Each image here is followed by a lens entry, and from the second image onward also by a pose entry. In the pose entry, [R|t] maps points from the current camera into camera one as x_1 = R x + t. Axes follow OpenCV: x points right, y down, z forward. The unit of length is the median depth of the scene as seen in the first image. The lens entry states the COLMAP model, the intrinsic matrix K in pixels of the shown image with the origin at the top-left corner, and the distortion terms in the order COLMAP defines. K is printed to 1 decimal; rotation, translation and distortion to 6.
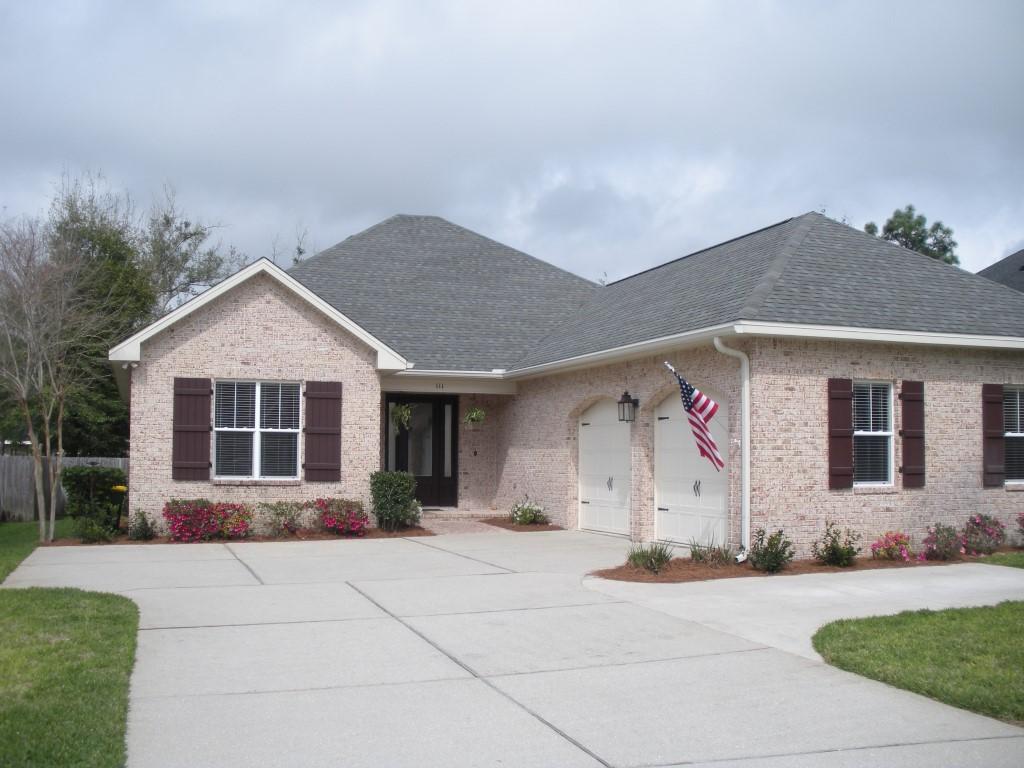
lens RADIAL K [[1106.2, 0, 531.0], [0, 1106.2, 386.2], [0, 0, 1]] dist [-0.327325, 0.567685]
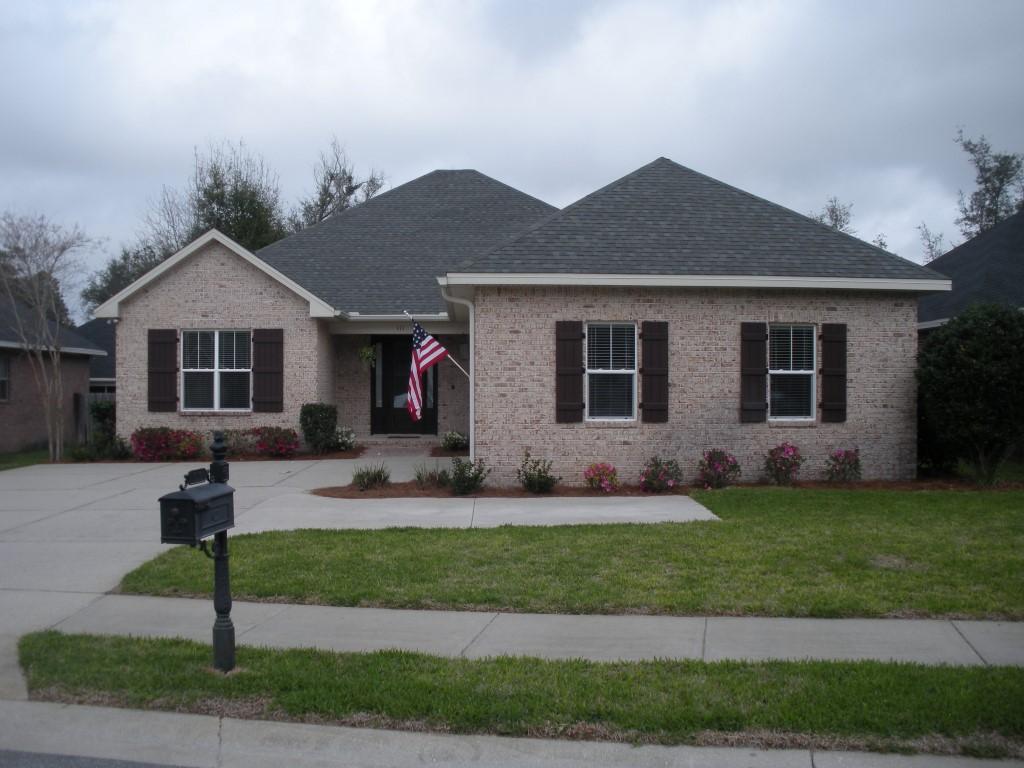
lens RADIAL K [[1109.4, 0, 481.3], [0, 1109.4, 385.4], [0, 0, 1]] dist [-0.324198, 0.412248]
pose [[0.948490, -0.003599, -0.316787, 0.421177], [0.023465, 0.997987, 0.058916, -0.007657], [0.315937, -0.063315, 0.946665, -0.060927]]
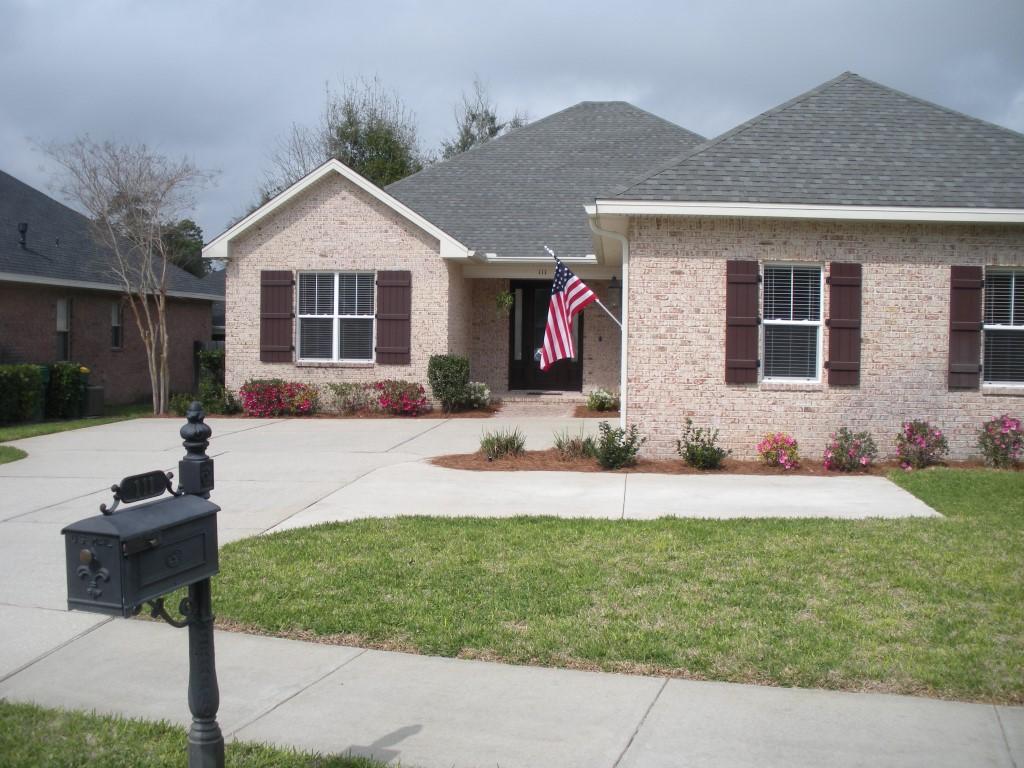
lens RADIAL K [[1109.4, 0, 481.3], [0, 1109.4, 385.4], [0, 0, 1]] dist [-0.324198, 0.412248]
pose [[0.898839, 0.027661, -0.437405, 0.371553], [0.017712, 0.994899, 0.099313, 0.001913], [0.437921, -0.097014, 0.893764, 0.069144]]
